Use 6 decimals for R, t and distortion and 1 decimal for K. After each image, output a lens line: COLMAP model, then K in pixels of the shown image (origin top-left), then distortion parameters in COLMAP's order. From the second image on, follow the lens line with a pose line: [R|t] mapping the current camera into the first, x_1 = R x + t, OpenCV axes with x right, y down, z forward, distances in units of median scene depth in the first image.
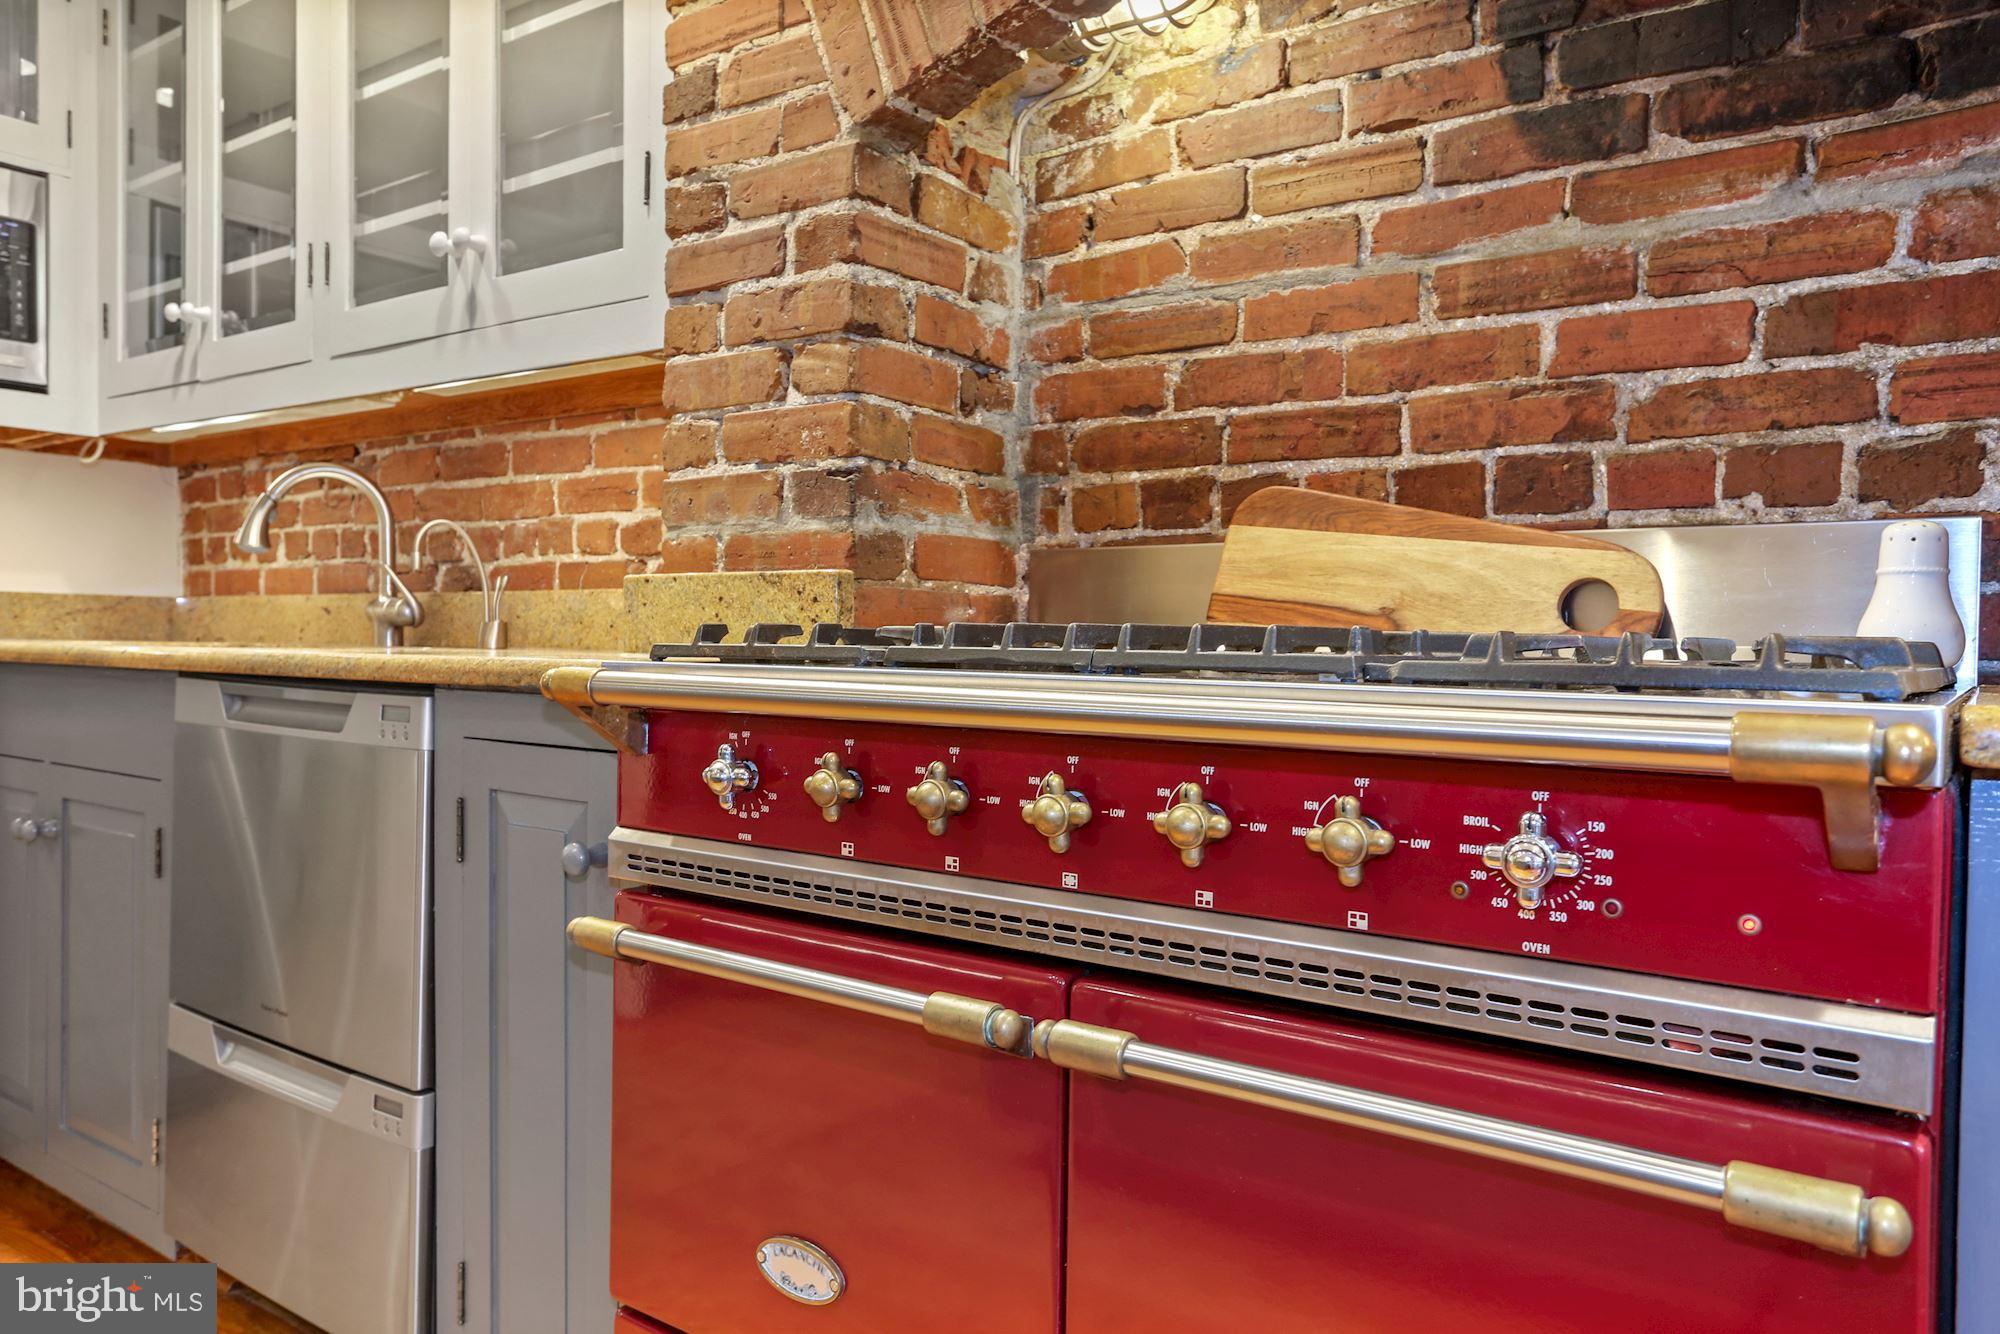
lens RADIAL K [[1383.3, 0, 981.9], [0, 1383.3, 660.9], [0, 0, 1]] dist [-0.012286, 0.009578]
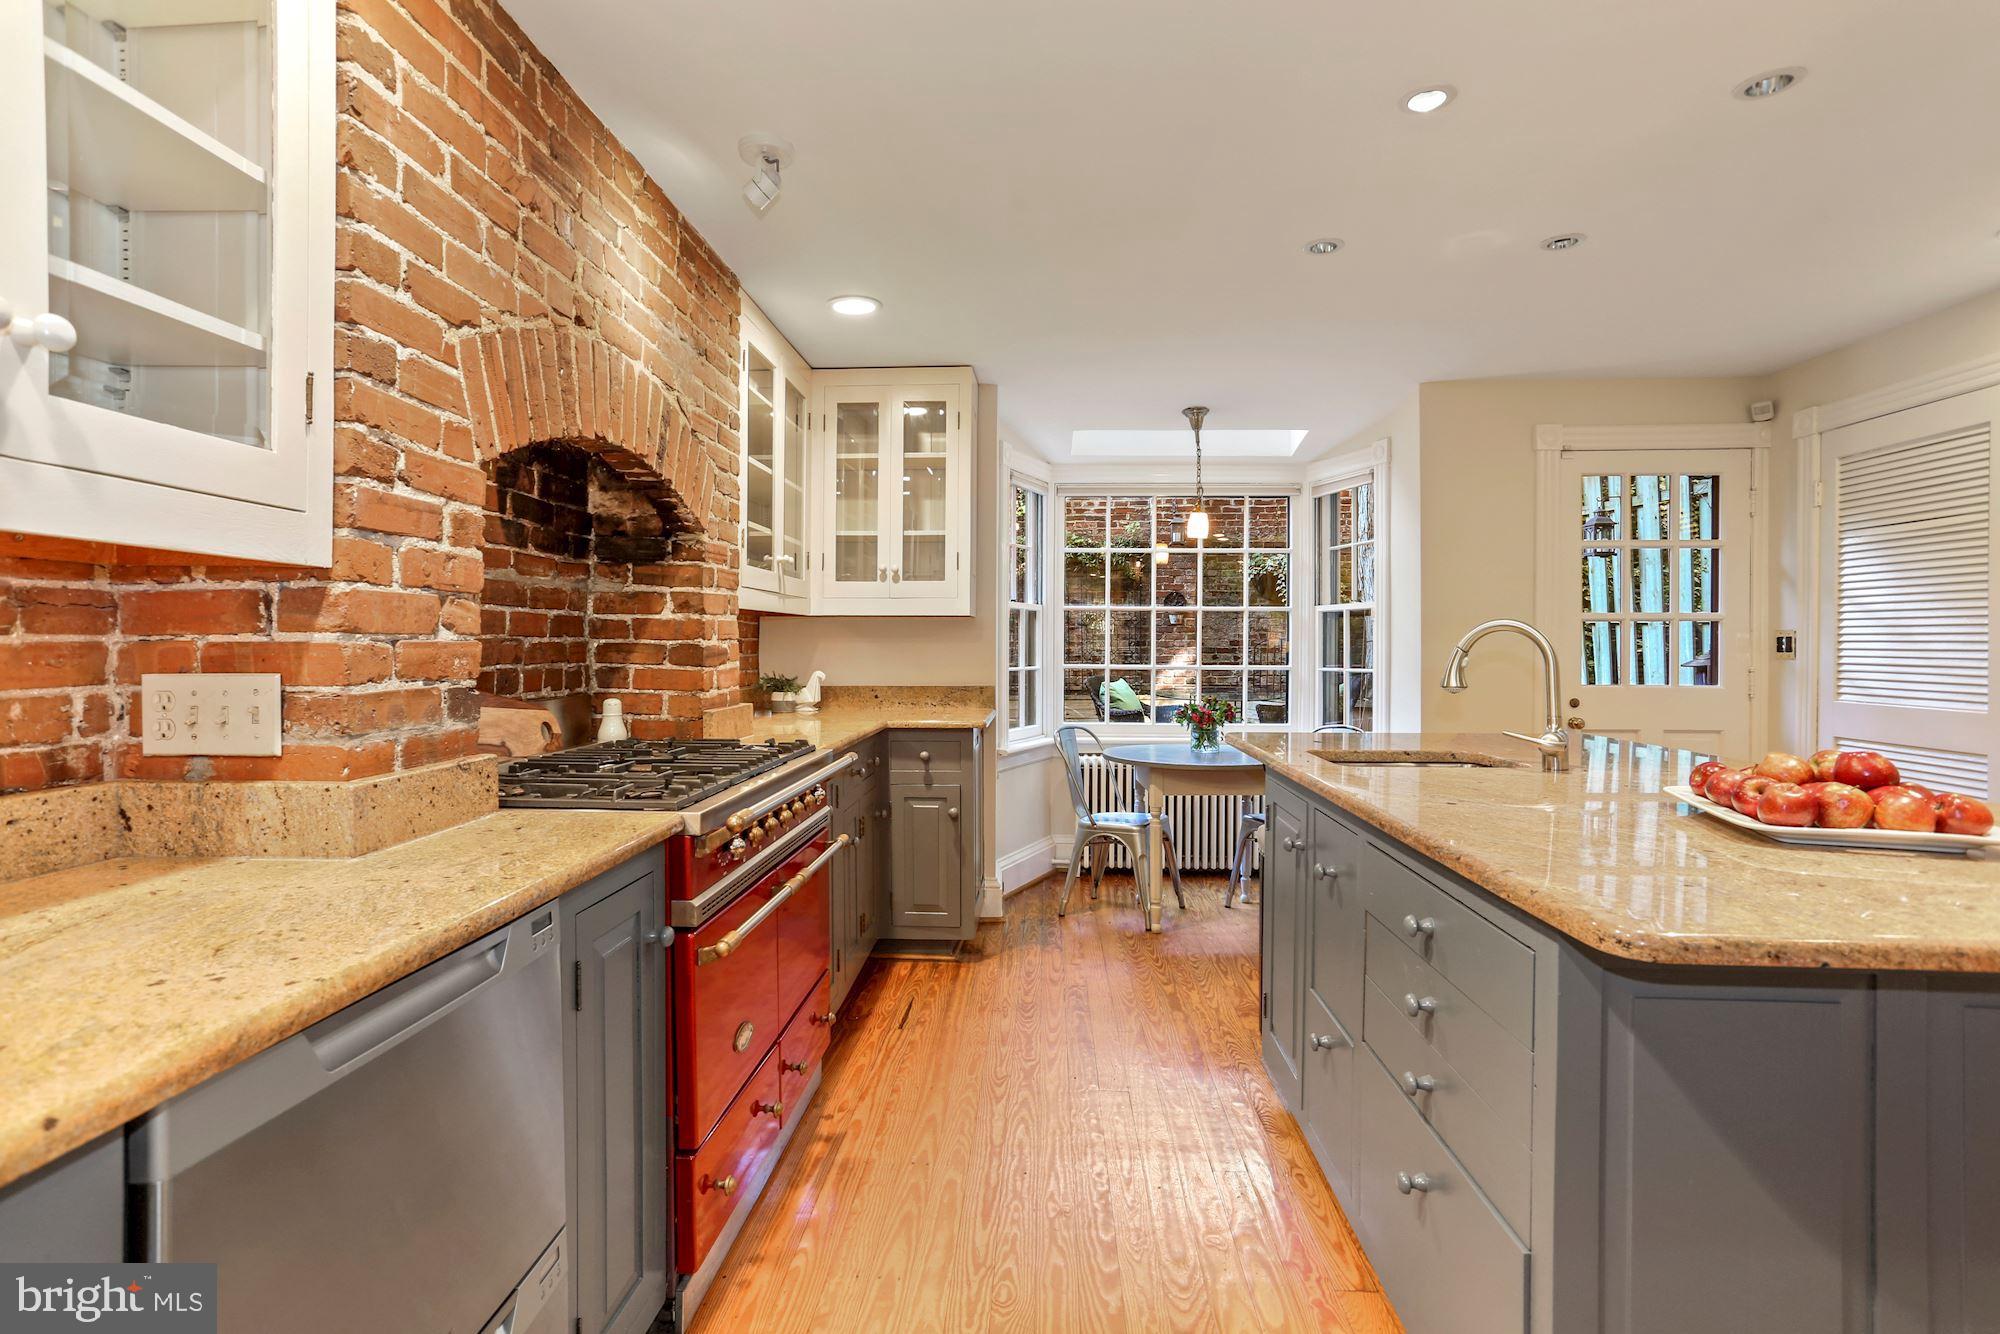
lens RADIAL K [[971.3, 0, 961.0], [0, 971.3, 652.5], [0, 0, 1]] dist [-0.021998, 0.015678]
pose [[-0.517195, -0.024200, 0.855526, -1.194284], [0.006311, 0.999465, 0.032087, -0.195131], [-0.855844, 0.021995, -0.516765, 1.035137]]
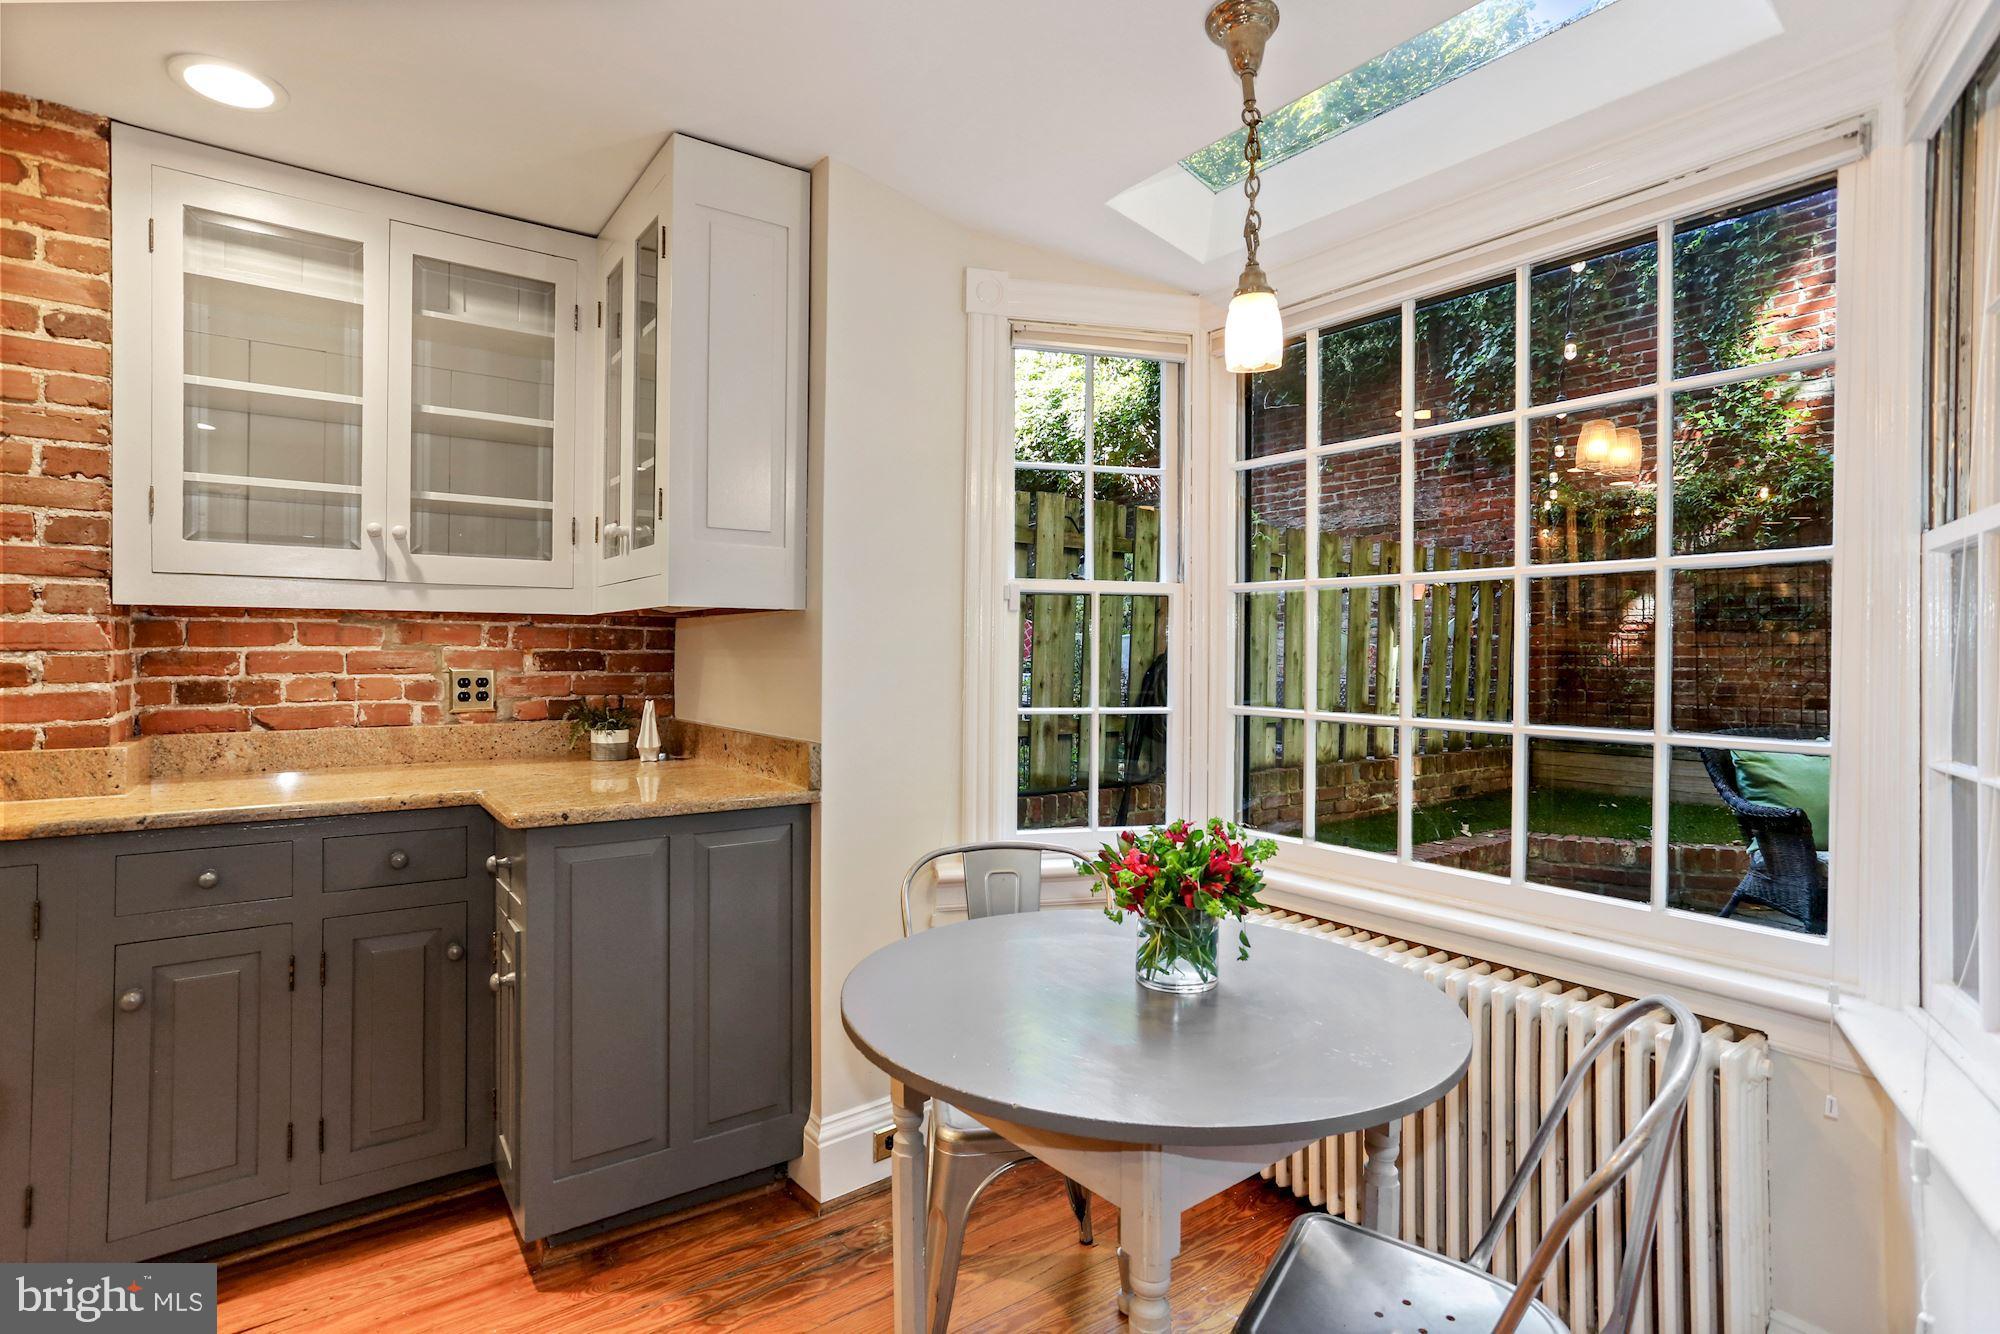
lens RADIAL K [[971.3, 0, 965.8], [0, 971.3, 652.2], [0, 0, 1]] dist [-0.021998, 0.015678]
pose [[0.318099, -0.012150, 0.947980, -0.214149], [0.015626, 0.999849, 0.007571, -0.153803], [-0.947929, 0.012405, 0.318241, -0.981924]]
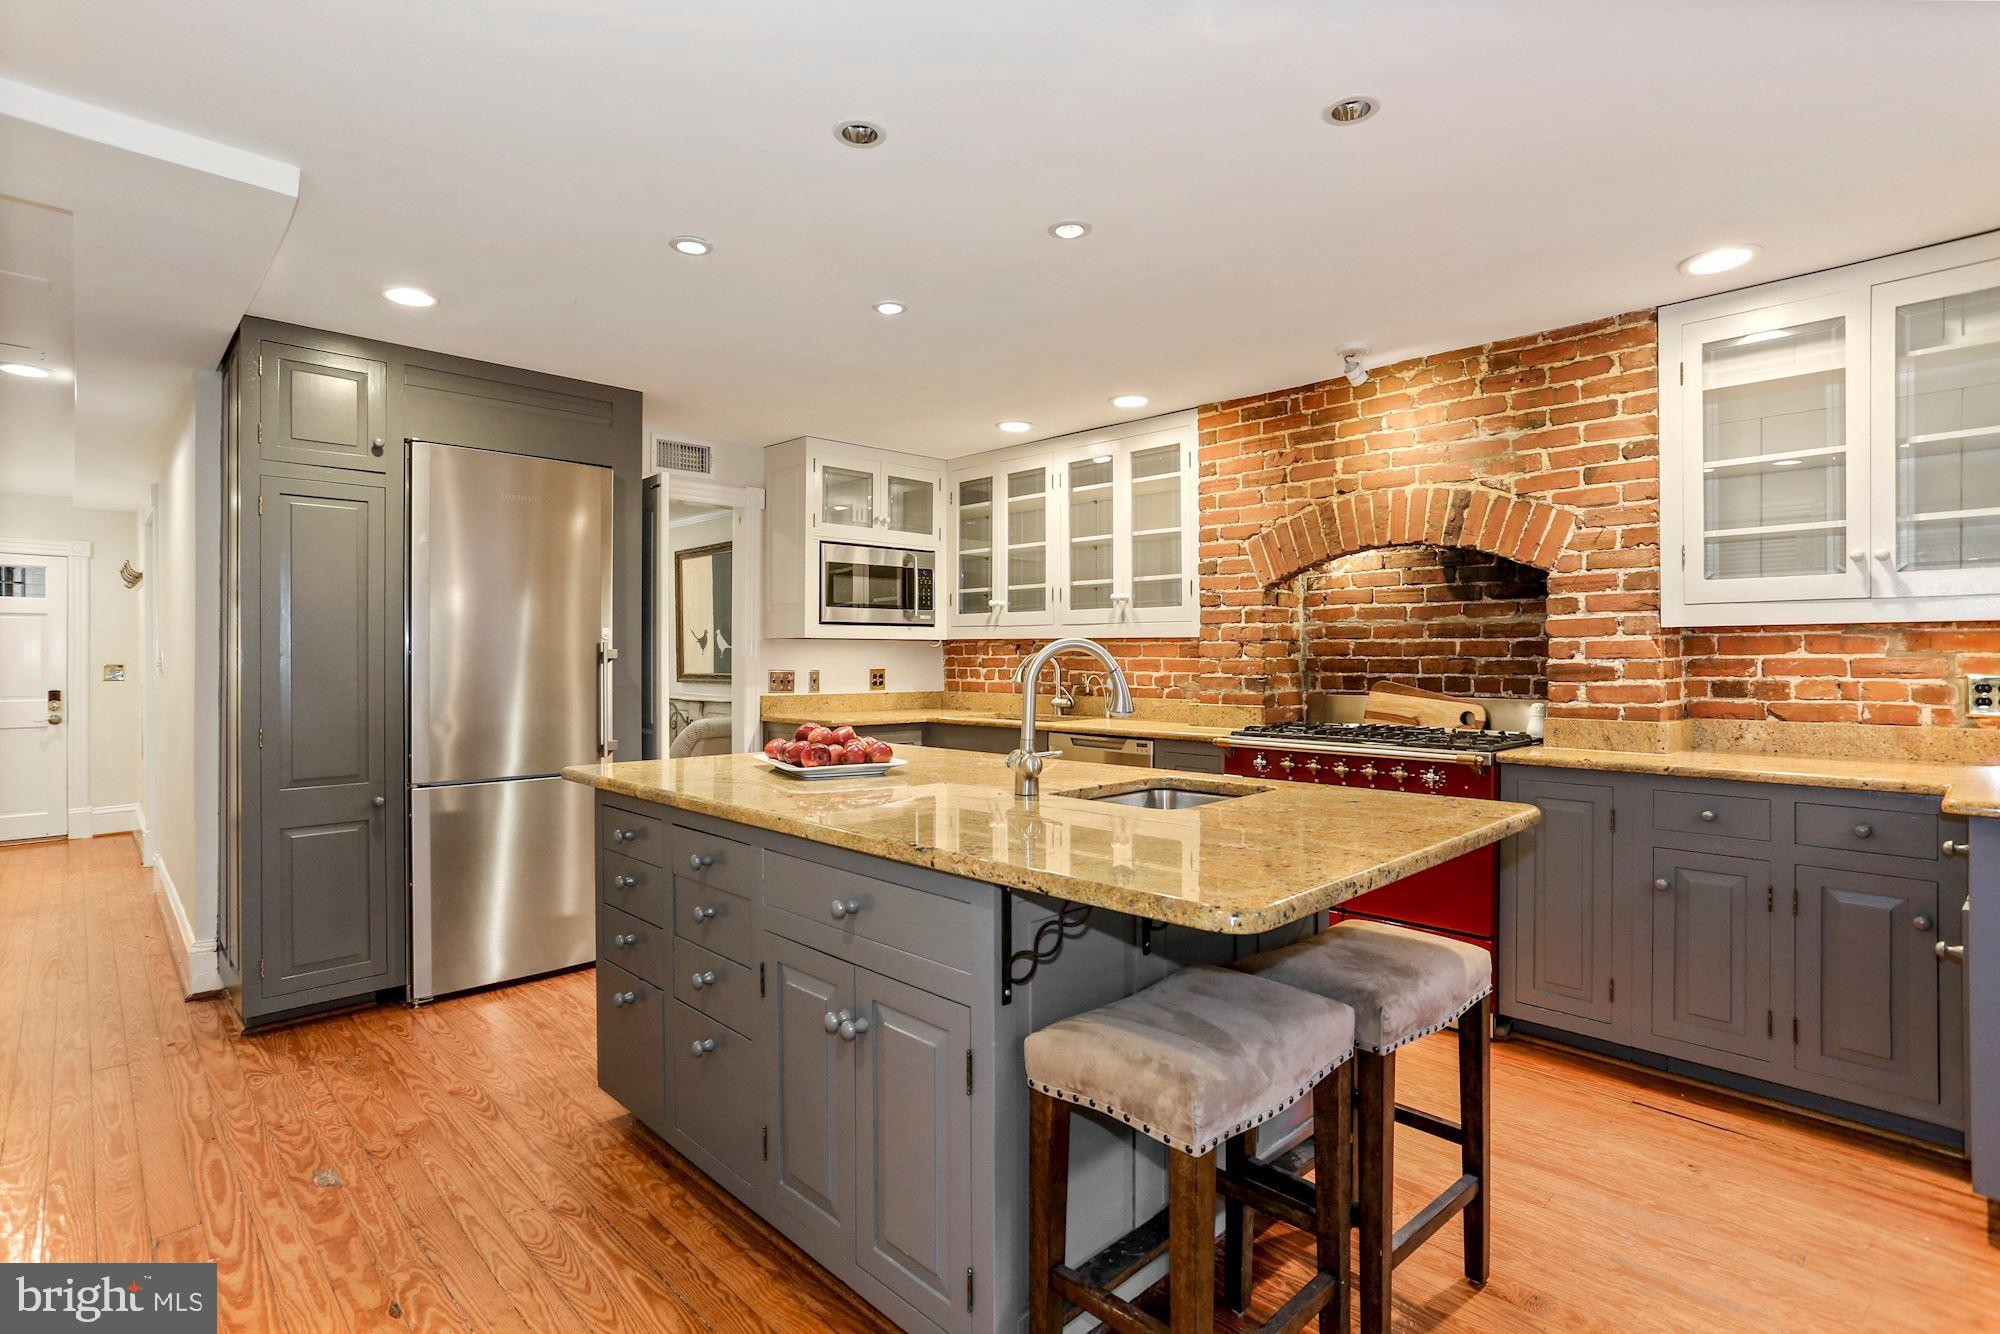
lens RADIAL K [[971.3, 0, 1017.2], [0, 971.3, 648.8], [0, 0, 1]] dist [-0.021998, 0.015678]
pose [[0.989111, -0.016057, -0.146292, -0.344913], [0.012167, 0.999549, -0.027446, -0.146009], [0.146667, 0.025367, 0.988861, -1.566413]]
